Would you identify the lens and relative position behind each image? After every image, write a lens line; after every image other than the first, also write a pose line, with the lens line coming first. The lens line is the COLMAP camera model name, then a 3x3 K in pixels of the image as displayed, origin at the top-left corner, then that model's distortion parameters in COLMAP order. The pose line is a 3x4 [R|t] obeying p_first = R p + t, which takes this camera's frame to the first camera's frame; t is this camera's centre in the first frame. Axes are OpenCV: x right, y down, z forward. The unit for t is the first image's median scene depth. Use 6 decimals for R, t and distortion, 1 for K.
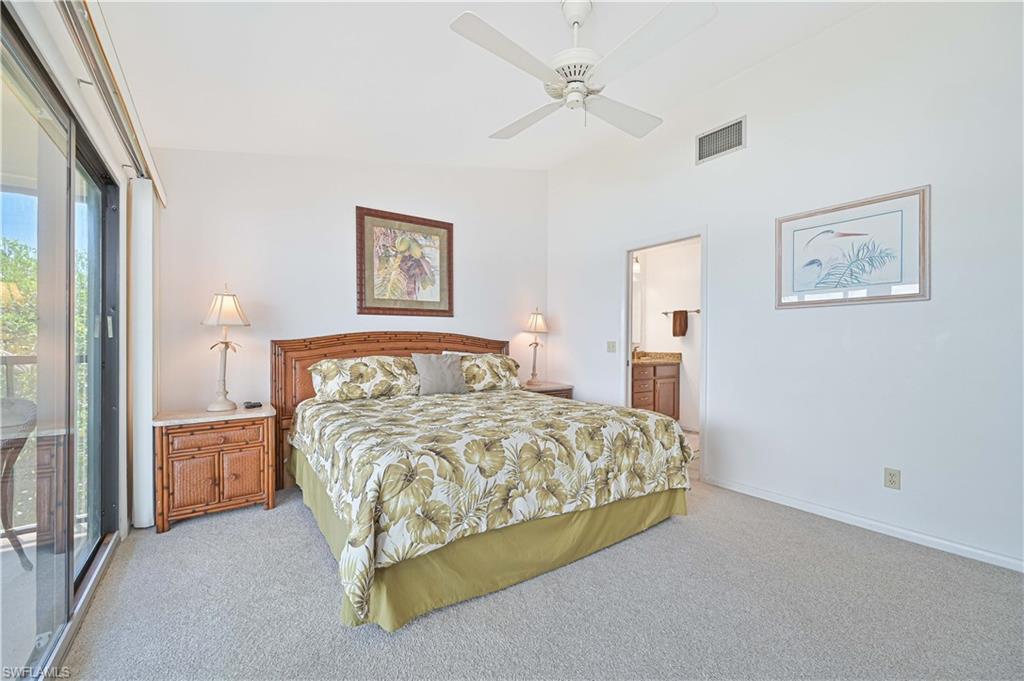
lens RADIAL K [[409.3, 0, 548.1], [0, 409.3, 341.4], [0, 0, 1]] dist [-0.001234, 0.000606]
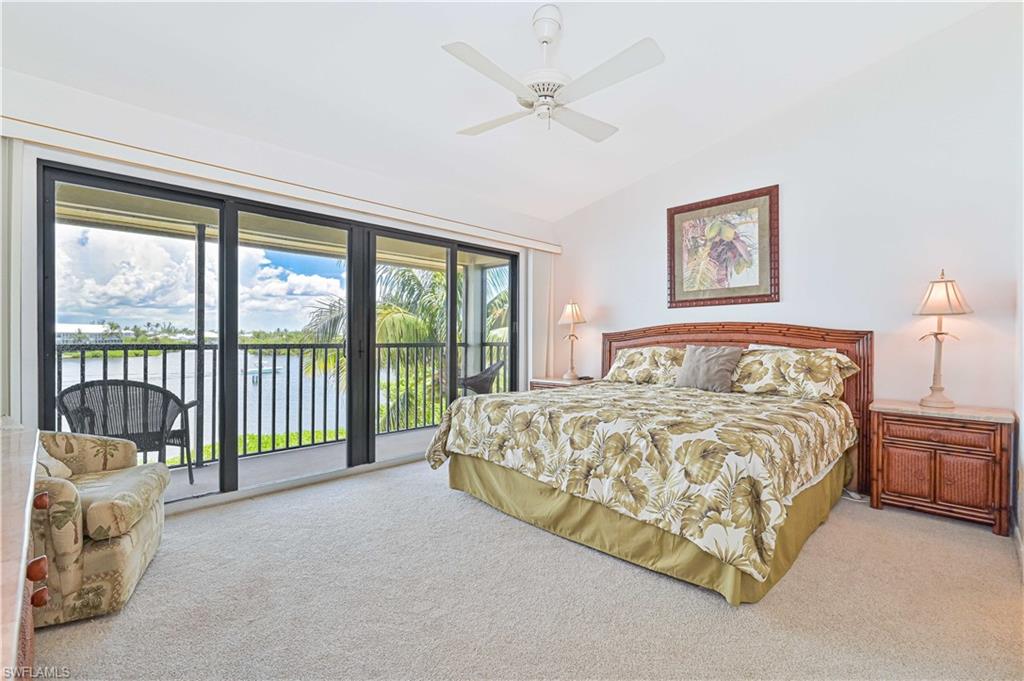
lens RADIAL K [[470.8, 0, 485.0], [0, 470.8, 338.1], [0, 0, 1]] dist [0.023437, 0.000000]
pose [[0.094546, -0.003170, -0.995515, 0.847679], [0.001175, 0.999995, -0.003072, 0.017760], [0.995520, -0.000879, 0.094549, 0.461837]]
